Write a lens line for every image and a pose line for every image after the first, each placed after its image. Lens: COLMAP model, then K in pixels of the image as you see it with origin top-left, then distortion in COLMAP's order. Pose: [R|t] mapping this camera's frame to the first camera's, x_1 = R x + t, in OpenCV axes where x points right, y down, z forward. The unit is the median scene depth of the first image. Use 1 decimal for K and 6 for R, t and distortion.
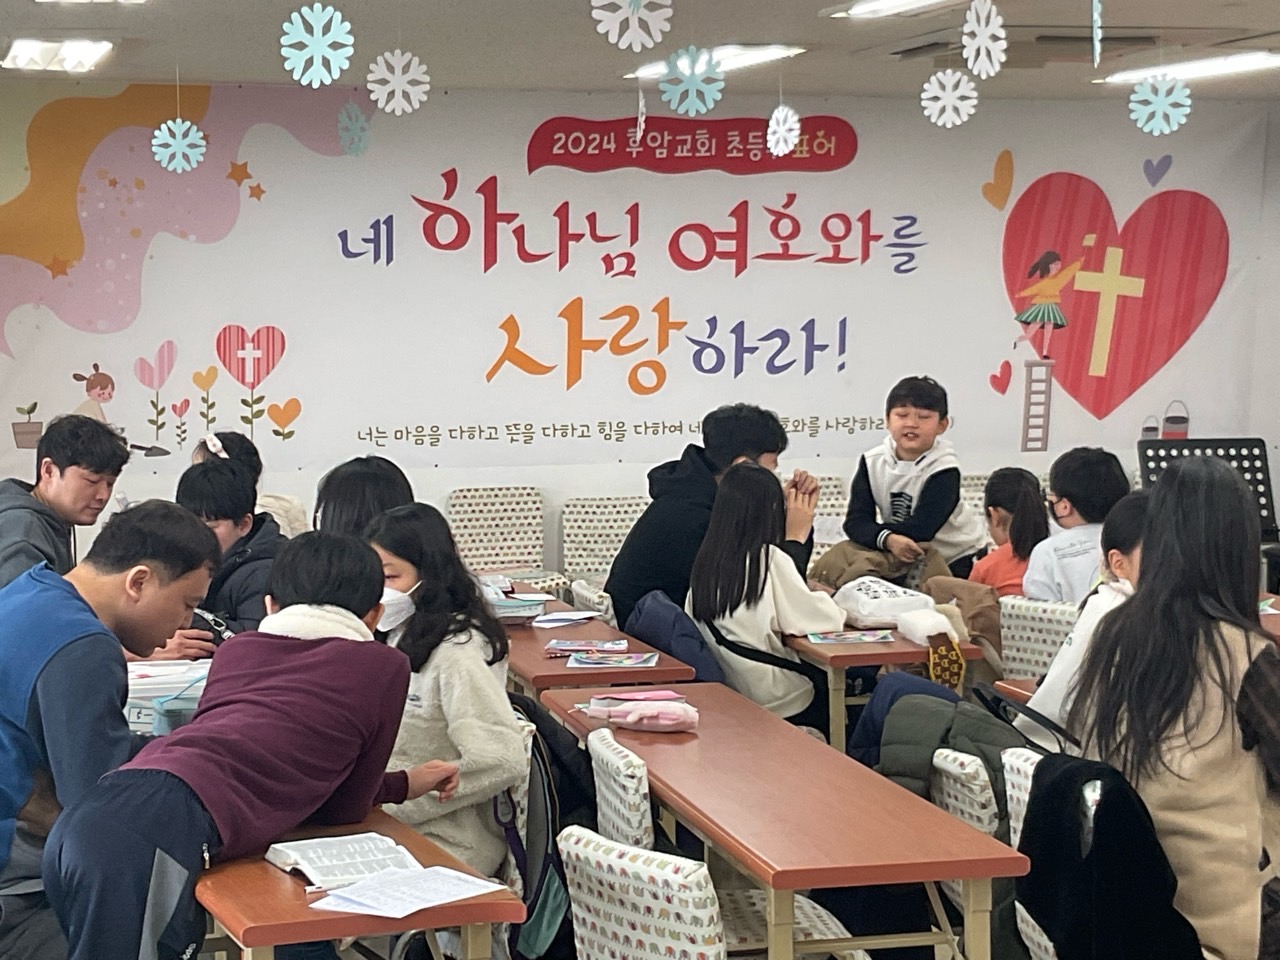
lens RADIAL K [[2619.7, 0, 637.4], [0, 2619.7, 460.7], [0, 0, 1]] dist [0.026246, 0.629914]
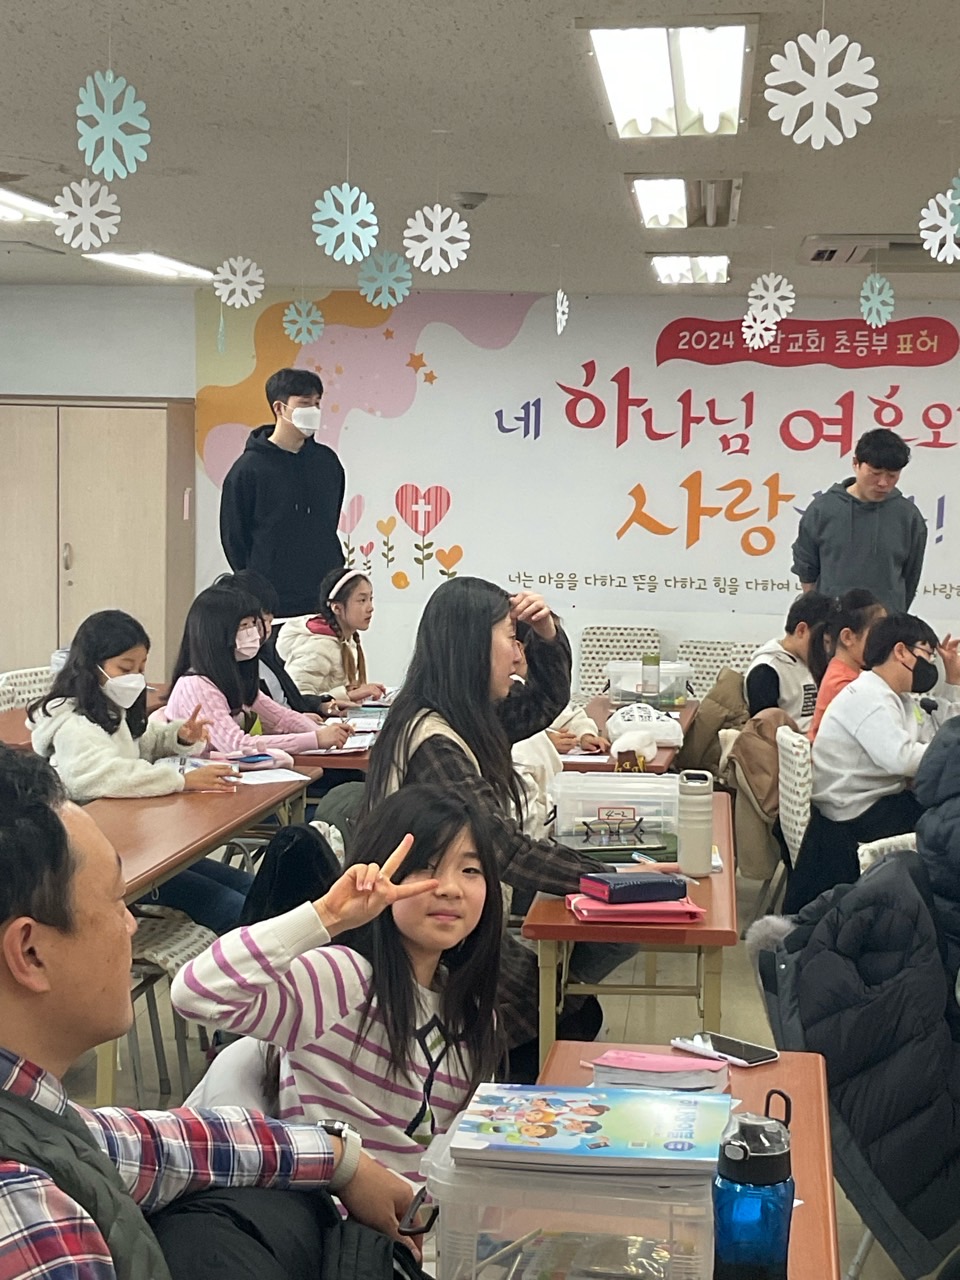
lens RADIAL K [[2224.5, 0, 480.0], [0, 2224.5, 640.0], [0, 0, 1]] dist [0.071072, 0.354892]
pose [[0.926980, 0.057522, -0.370674, 0.262853], [-0.054694, 0.998338, 0.018145, 0.001079], [0.371101, 0.003453, 0.928586, 0.028801]]
